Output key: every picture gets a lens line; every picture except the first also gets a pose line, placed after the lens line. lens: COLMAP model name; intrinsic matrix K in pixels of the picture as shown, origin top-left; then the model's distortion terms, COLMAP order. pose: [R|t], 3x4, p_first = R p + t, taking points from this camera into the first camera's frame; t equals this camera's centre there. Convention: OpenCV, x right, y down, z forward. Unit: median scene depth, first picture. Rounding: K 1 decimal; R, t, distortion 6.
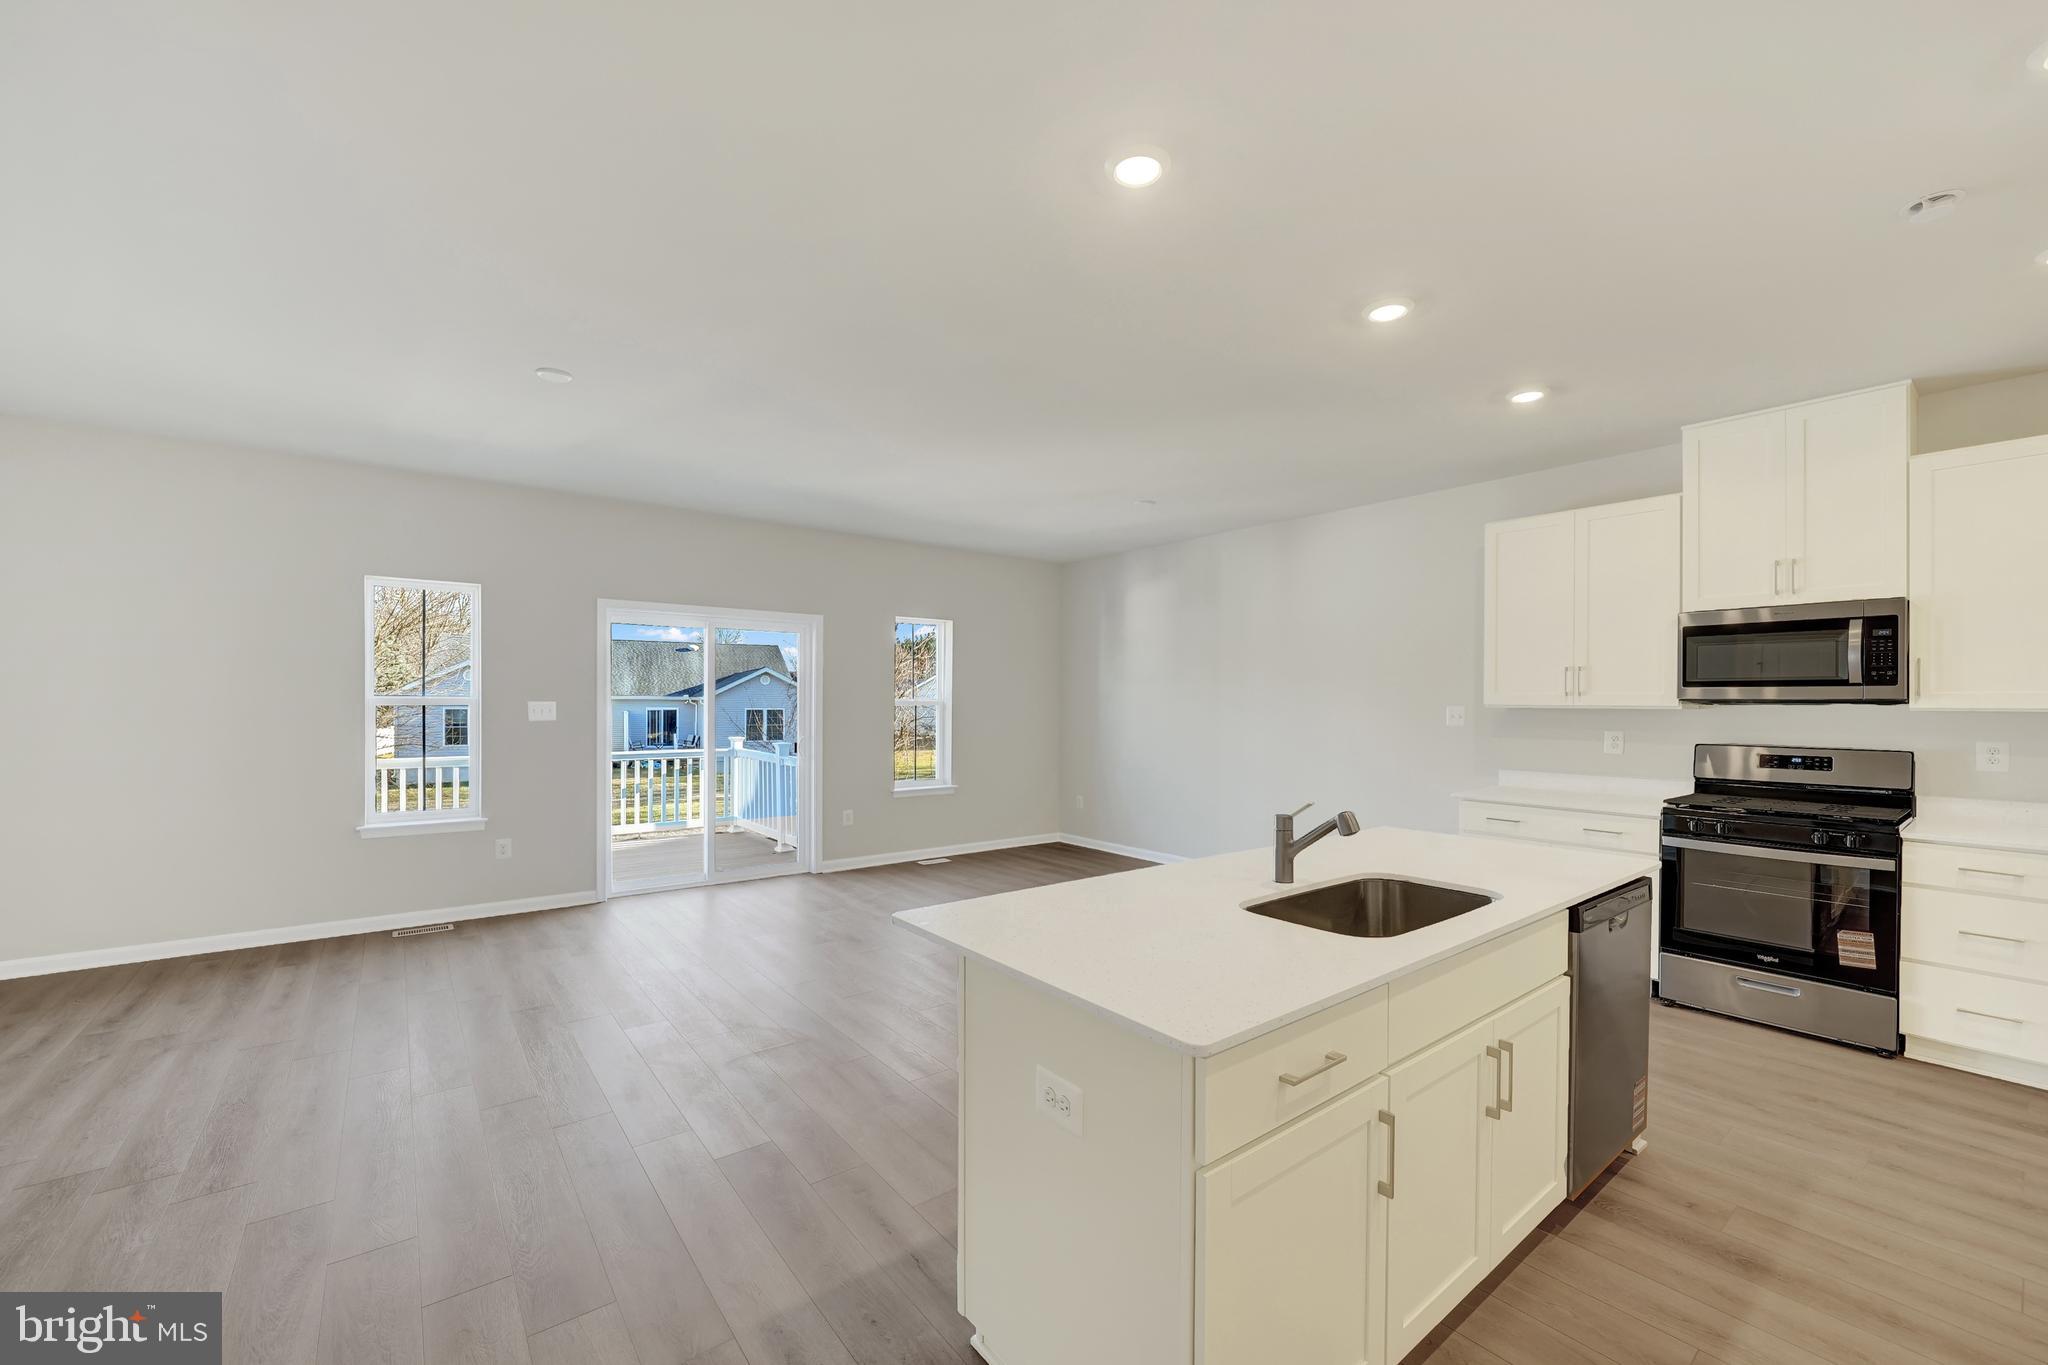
lens RADIAL K [[818.1, 0, 1022.8], [0, 818.1, 705.2], [0, 0, 1]] dist [0.000667, 0.000269]
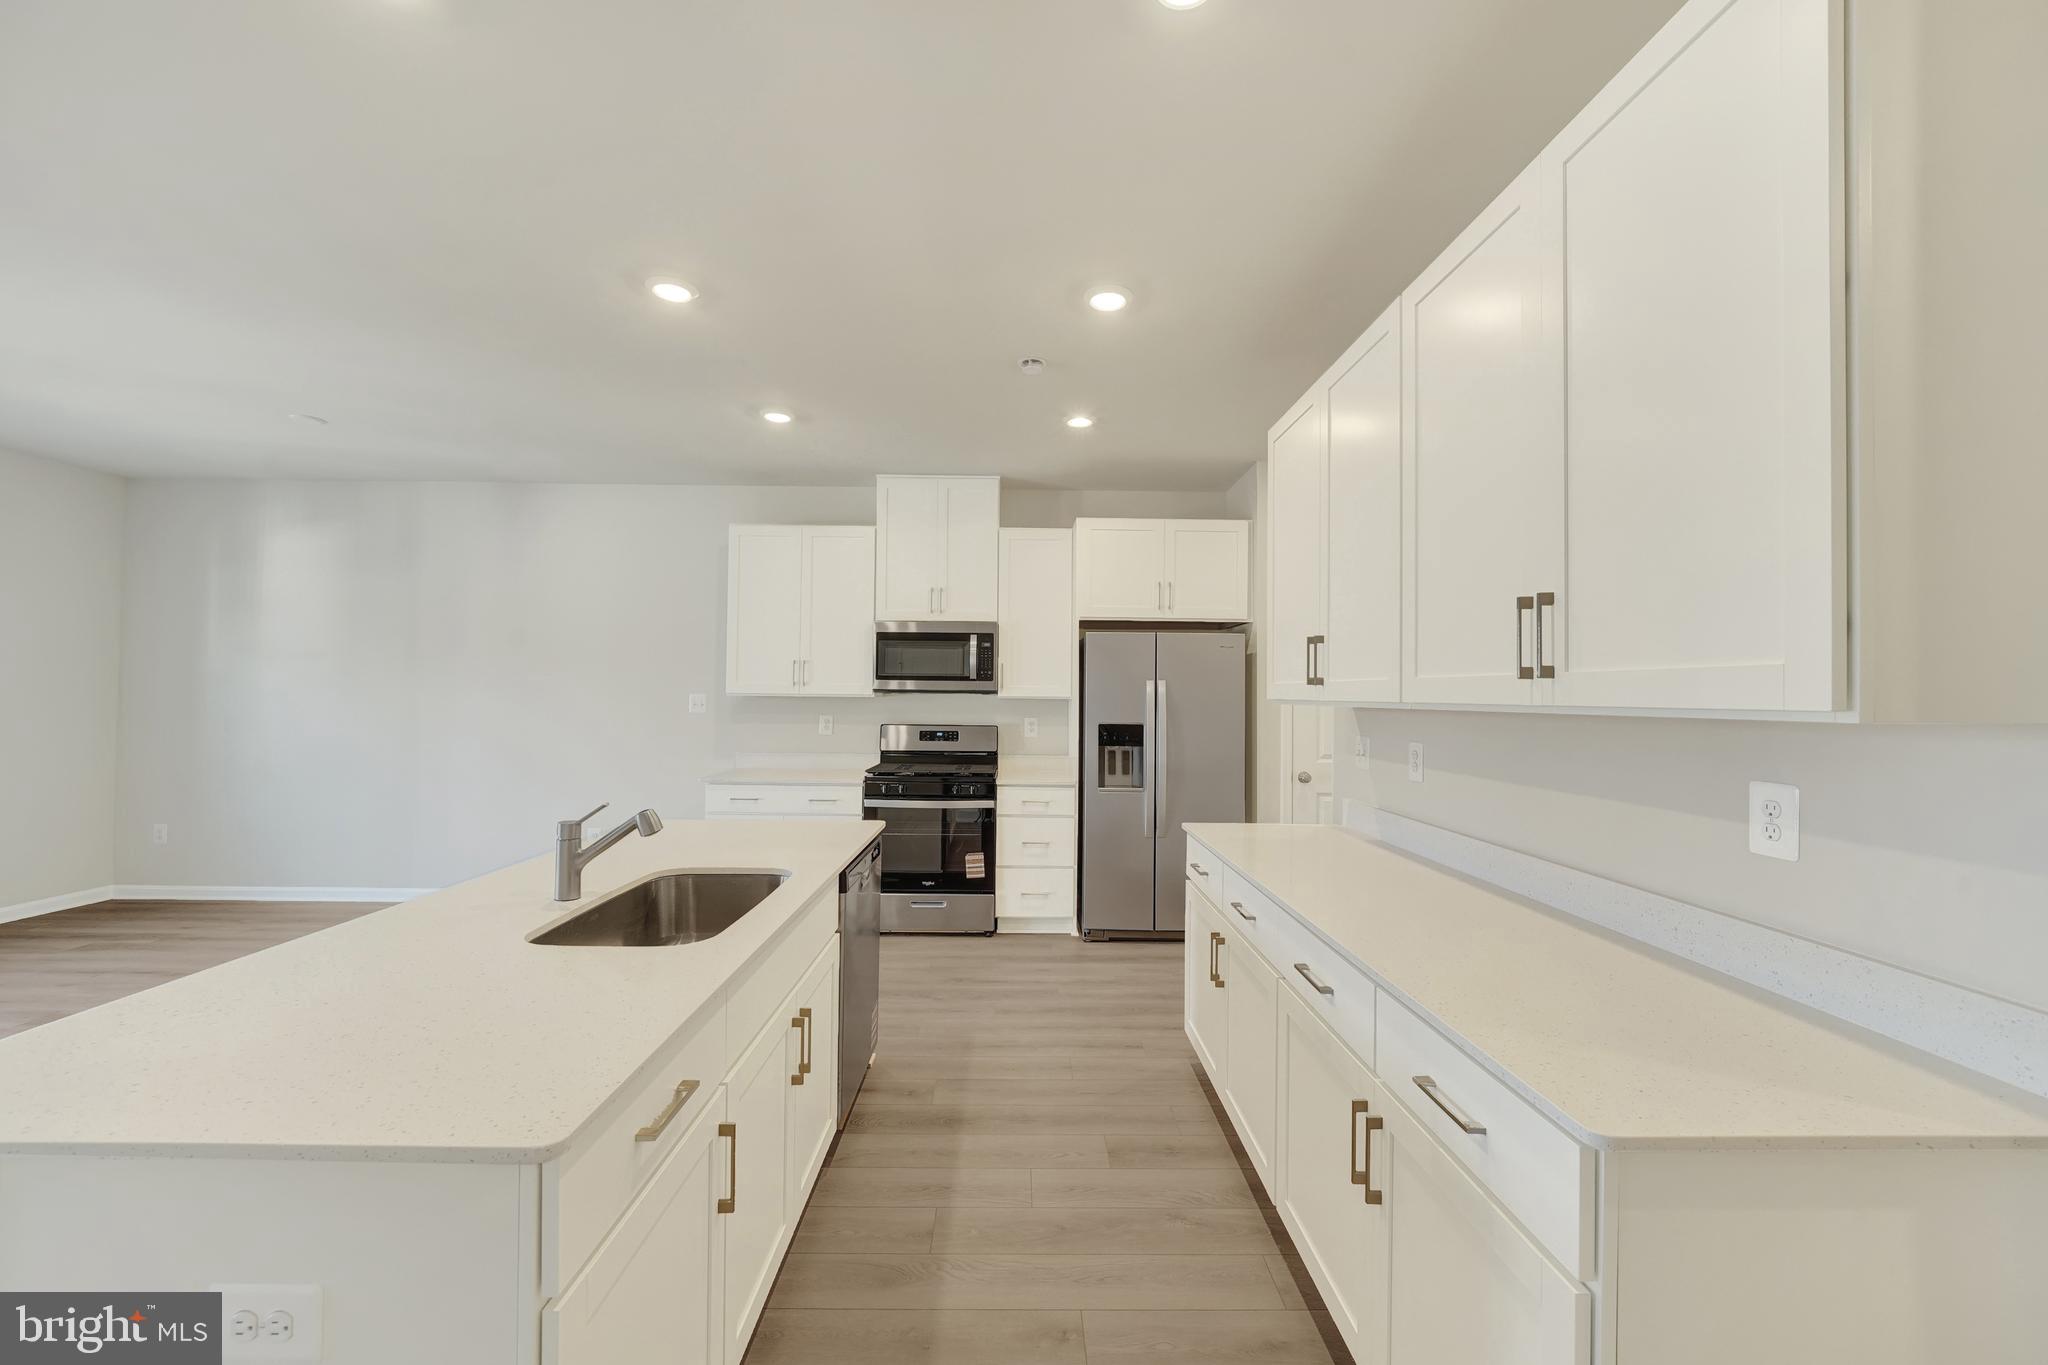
lens RADIAL K [[804.4, 0, 1024.0], [0, 804.4, 682.5], [0, 0, 1]] dist [-0.002119, -0.000168]
pose [[0.611626, 0.013206, 0.791037, -0.041115], [-0.003749, 0.999898, -0.013794, -0.001822], [-0.791138, 0.005471, 0.611613, 0.068086]]
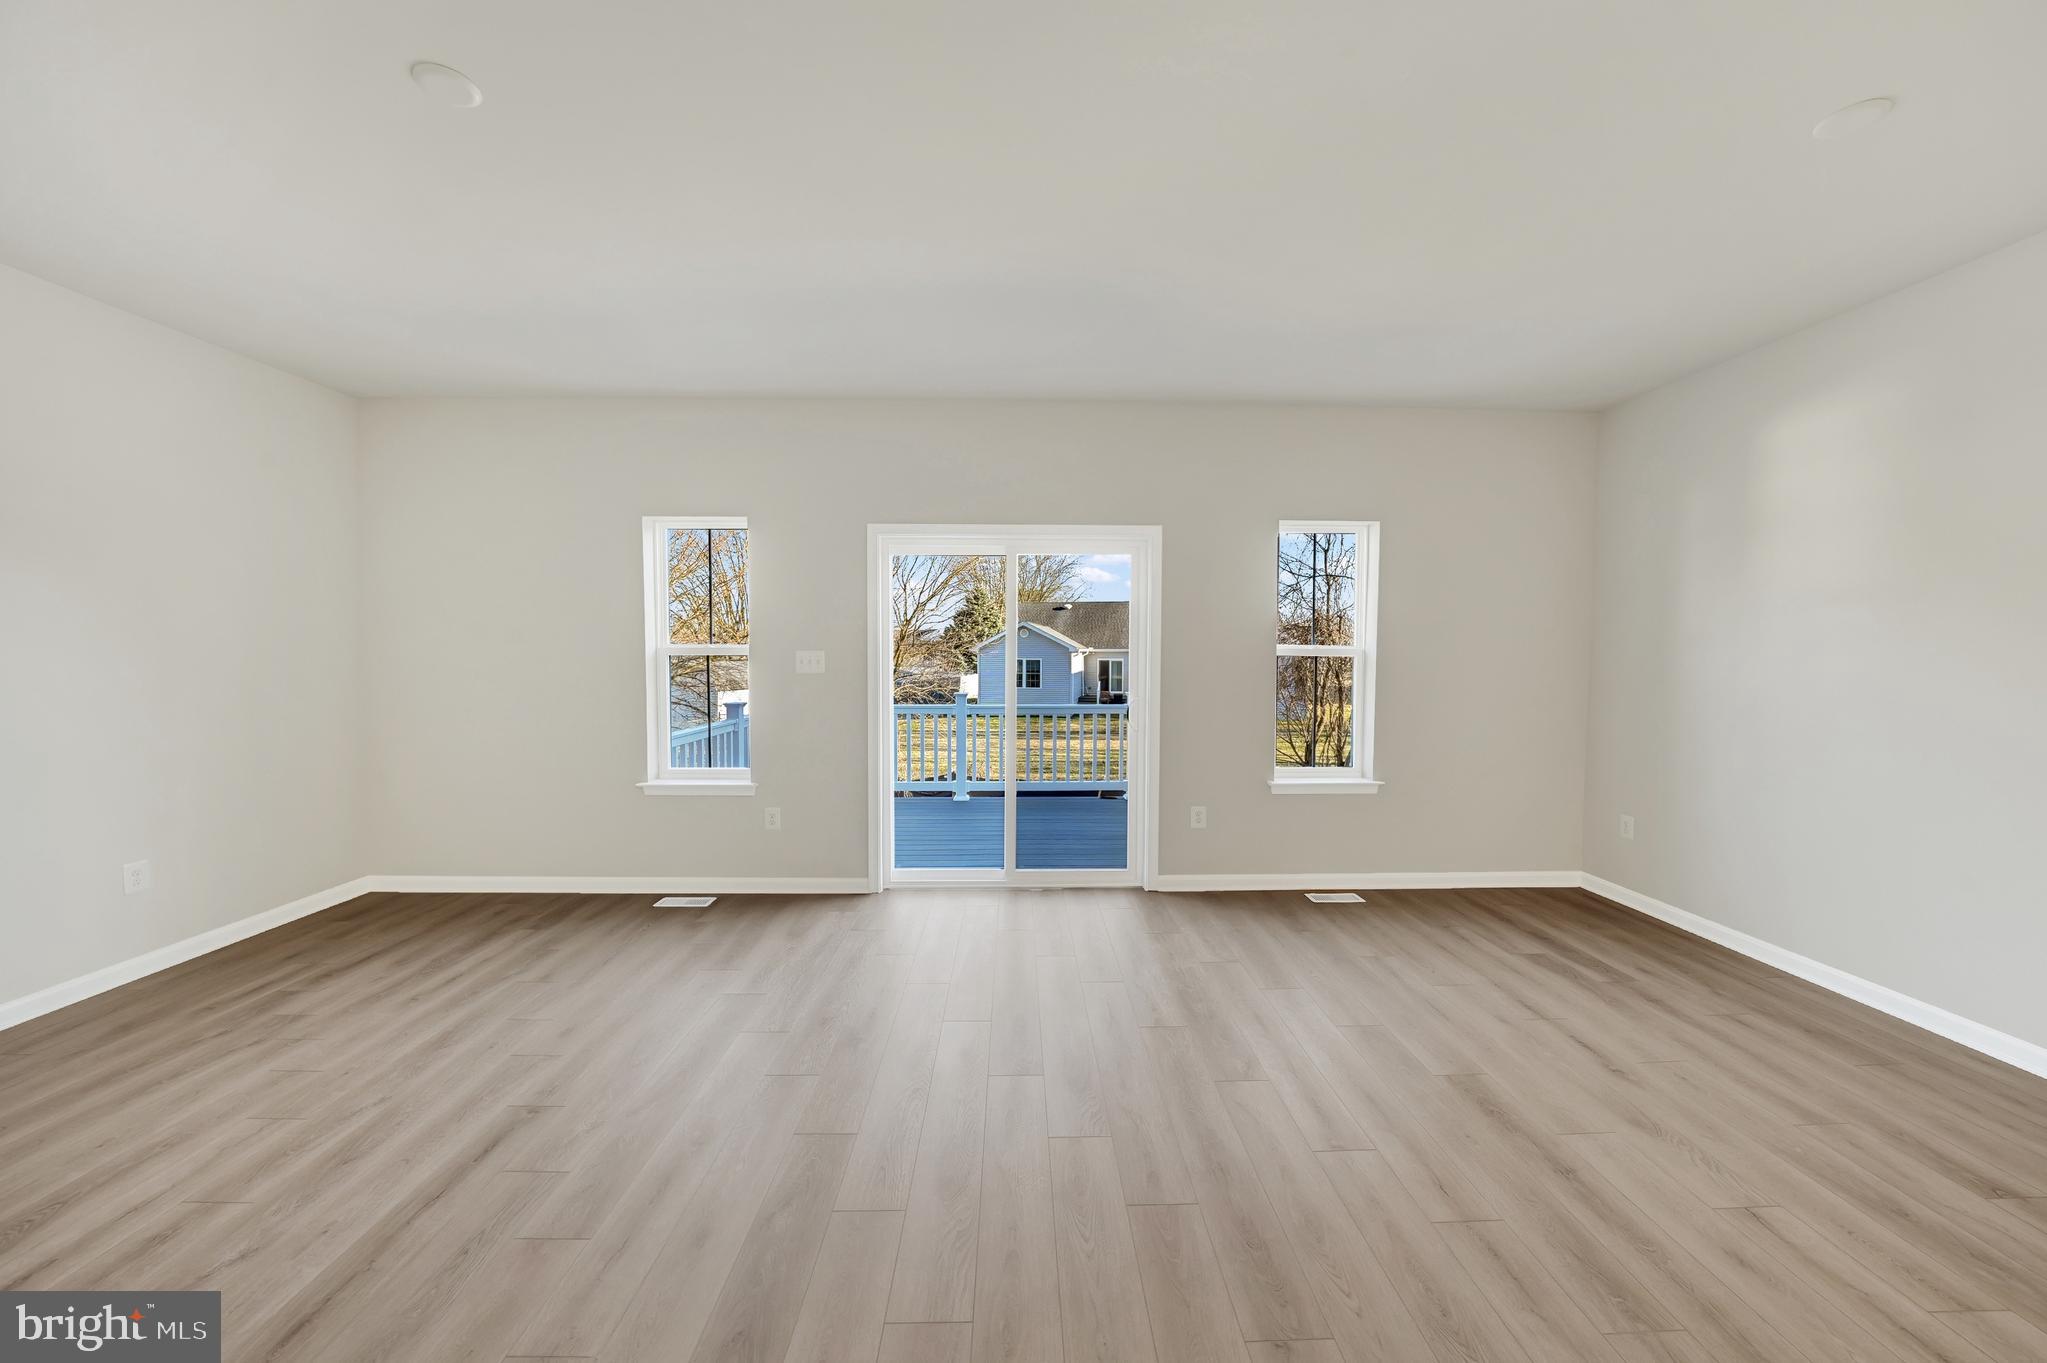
lens RADIAL K [[723.3, 0, 1028.7], [0, 723.3, 689.3], [0, 0, 1]] dist [-0.021403, 0.000027]
pose [[0.801970, 0.028074, -0.596704, 0.065068], [-0.000752, 0.998942, 0.045987, 0.001022], [0.597364, -0.036431, 0.801143, 0.808162]]
